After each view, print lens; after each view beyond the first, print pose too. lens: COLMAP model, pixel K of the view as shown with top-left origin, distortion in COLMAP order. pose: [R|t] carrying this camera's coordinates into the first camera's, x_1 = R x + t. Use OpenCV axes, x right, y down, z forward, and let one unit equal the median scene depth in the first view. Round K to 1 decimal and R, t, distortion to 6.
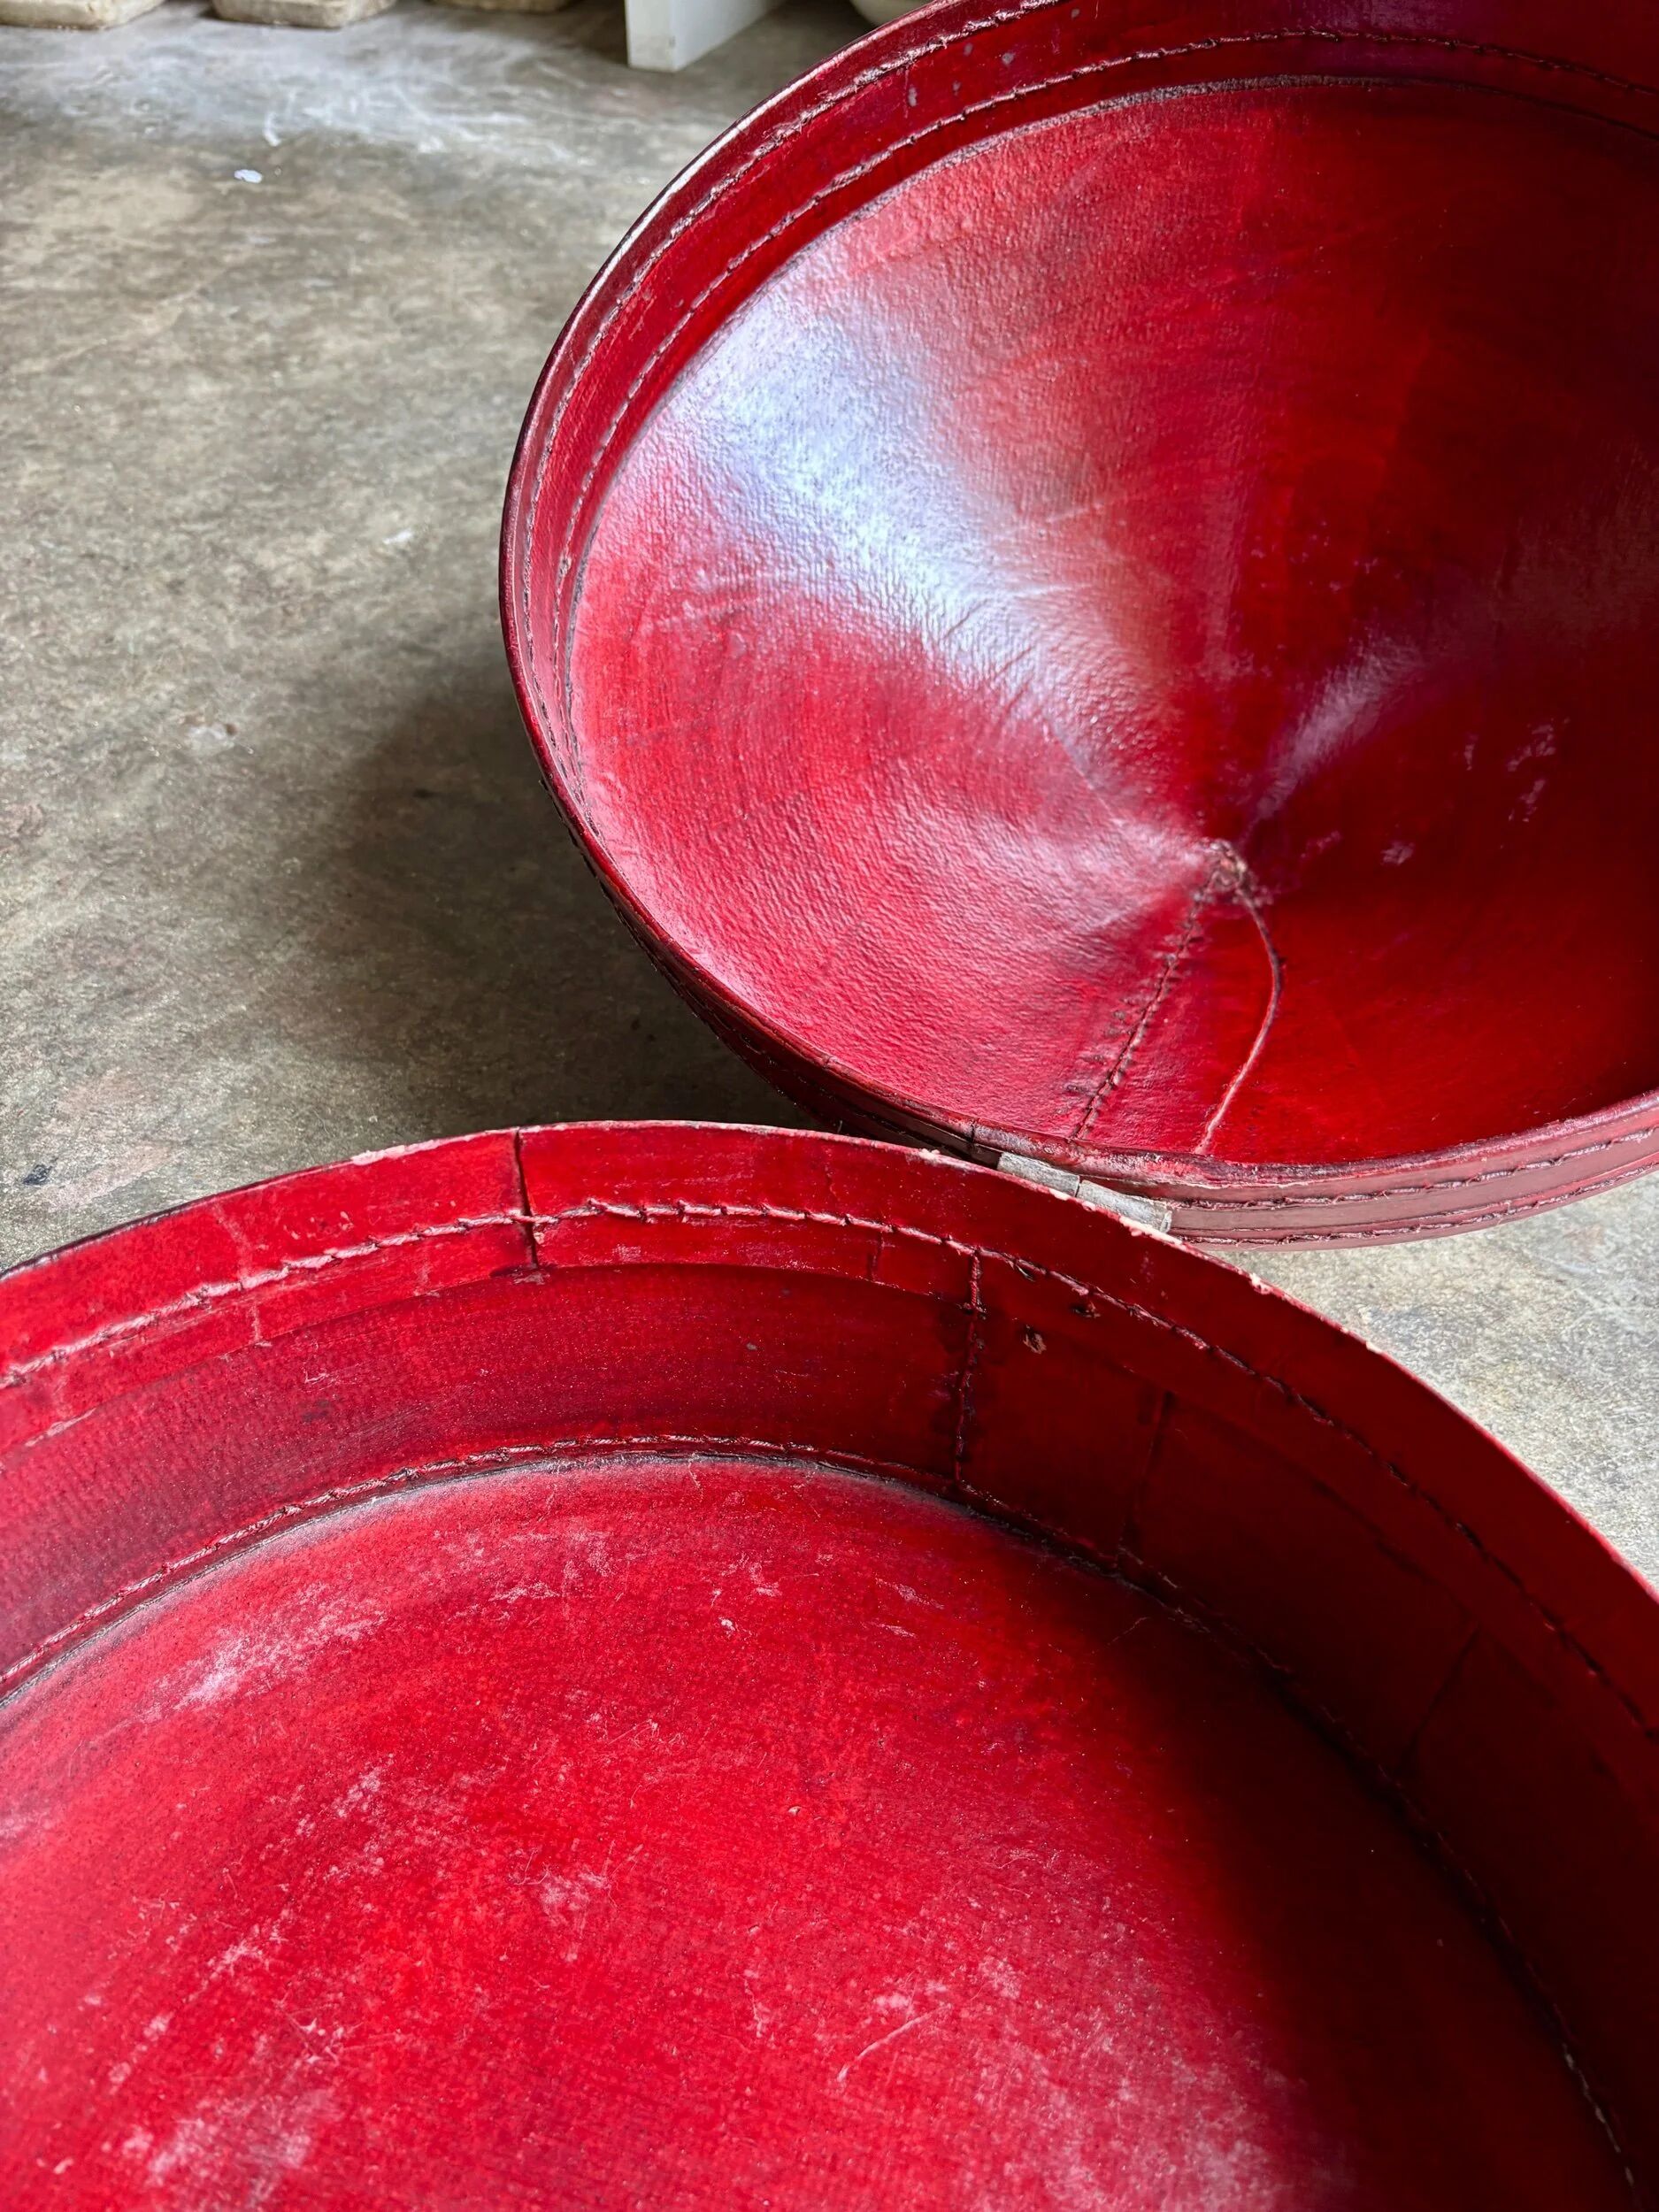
lens RADIAL K [[1525.1, 0, 814.3], [0, 1525.1, 1239.9], [0, 0, 1]] dist [0.012759, -0.037160]
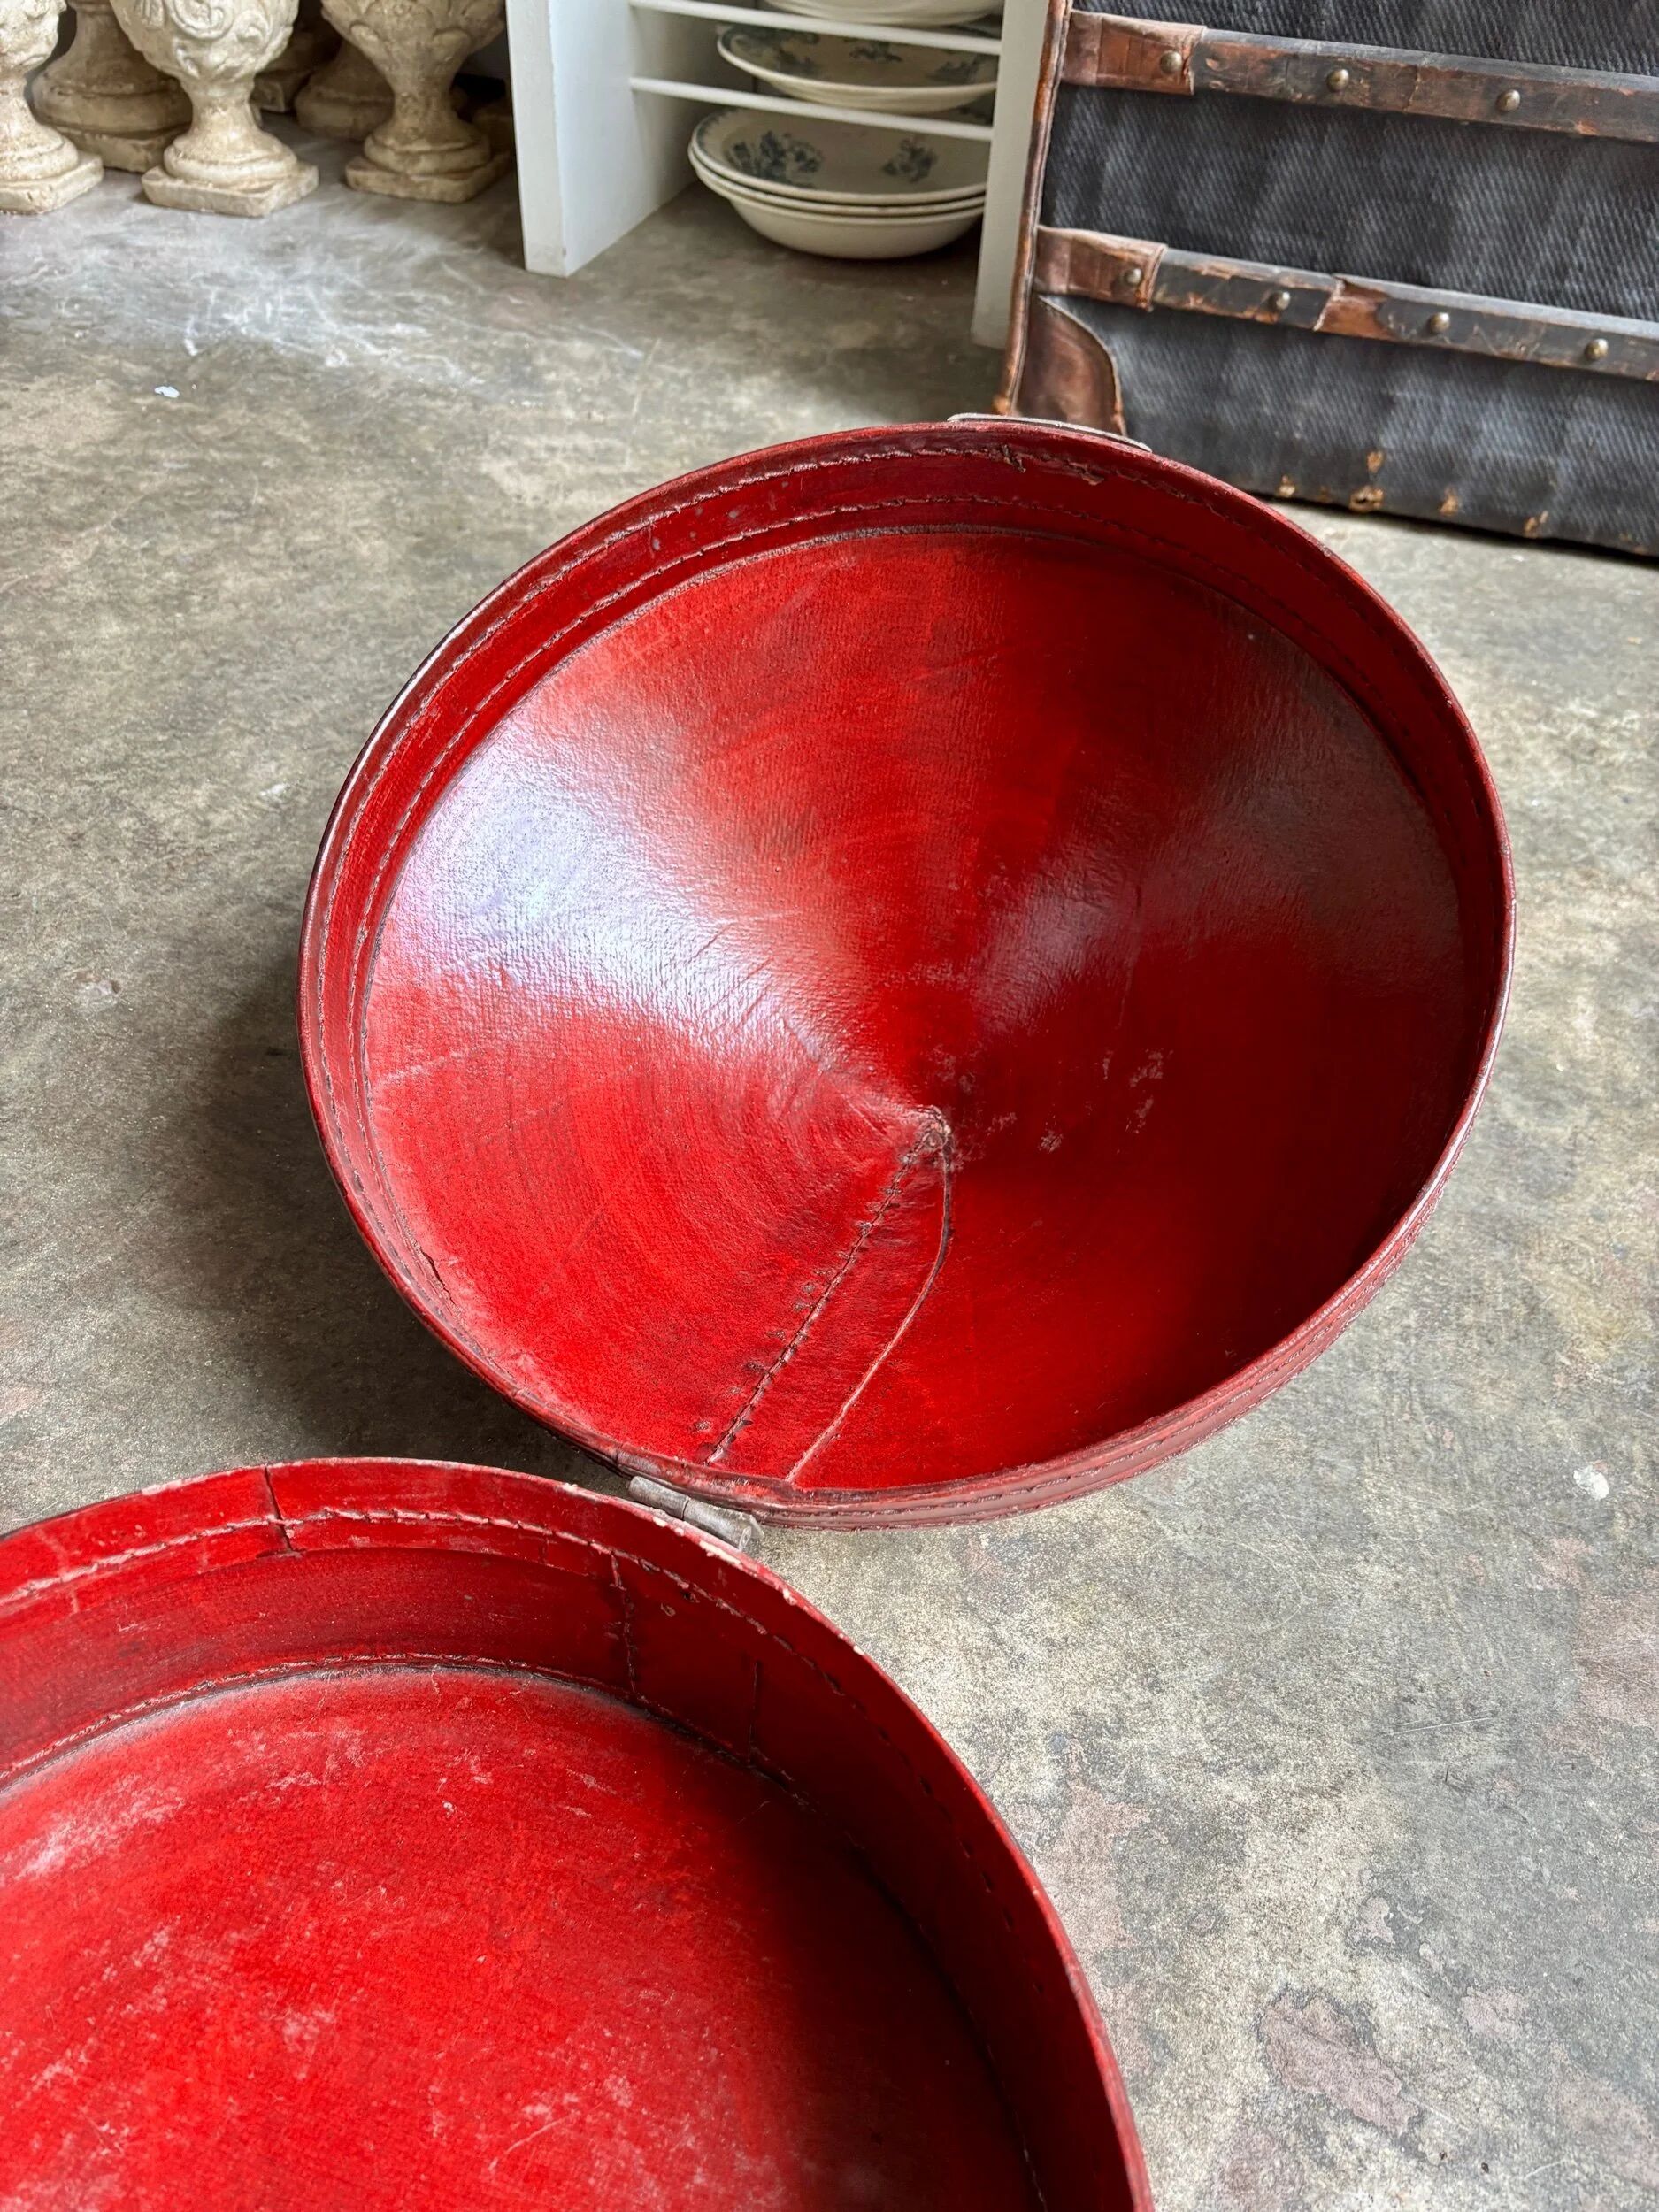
lens RADIAL K [[1525.1, 0, 819.1], [0, 1525.1, 1217.0], [0, 0, 1]] dist [0.012759, -0.037160]
pose [[0.999649, 0.009969, 0.024529, 0.185900], [-0.009668, 0.999877, -0.012370, -0.200391], [-0.024649, 0.012129, 0.999623, -0.266232]]
